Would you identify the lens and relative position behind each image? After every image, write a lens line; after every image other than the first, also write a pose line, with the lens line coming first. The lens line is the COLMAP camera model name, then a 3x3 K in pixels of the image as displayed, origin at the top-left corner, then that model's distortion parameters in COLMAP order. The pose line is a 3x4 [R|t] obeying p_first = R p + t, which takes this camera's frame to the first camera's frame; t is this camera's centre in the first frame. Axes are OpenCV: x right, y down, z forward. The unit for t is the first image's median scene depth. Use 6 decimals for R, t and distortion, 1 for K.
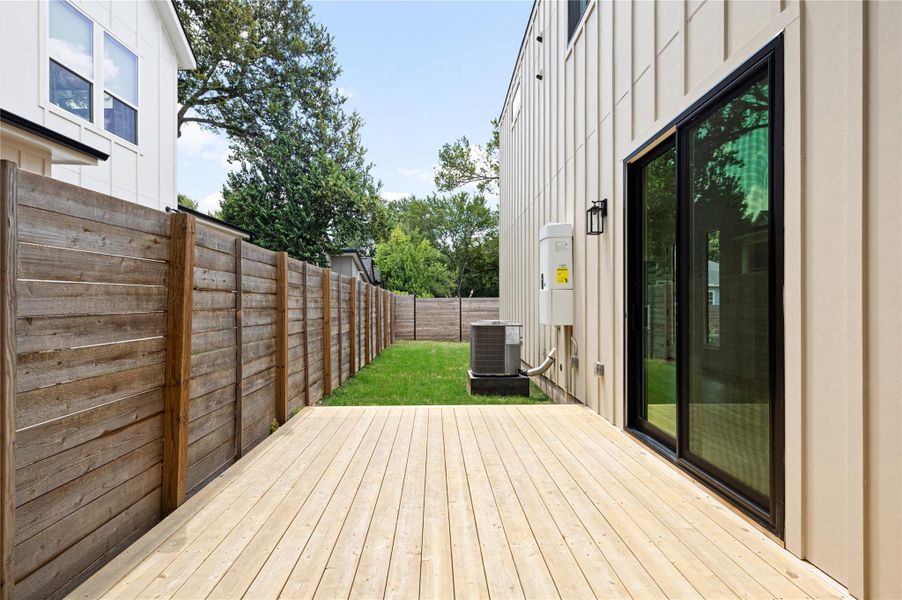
lens RADIAL K [[436.6, 0, 449.1], [0, 436.6, 302.5], [0, 0, 1]] dist [0.004874, 0.001294]
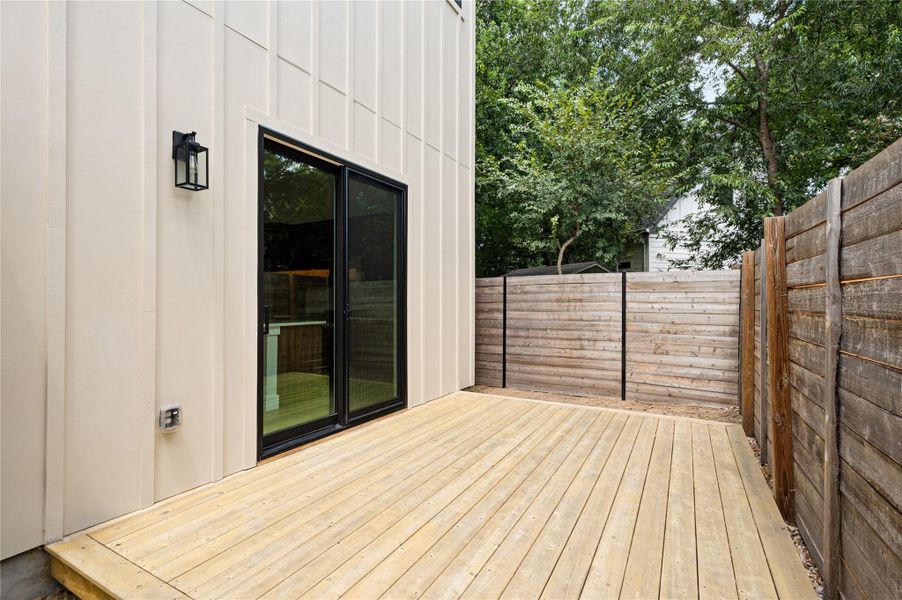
lens RADIAL K [[436.6, 0, 452.3], [0, 436.6, 300.9], [0, 0, 1]] dist [0.004874, 0.001294]
pose [[-0.865099, -0.000562, 0.501602, -0.431163], [-0.003714, 0.999979, -0.005285, 0.000054], [-0.501588, -0.006435, -0.865083, 2.100293]]
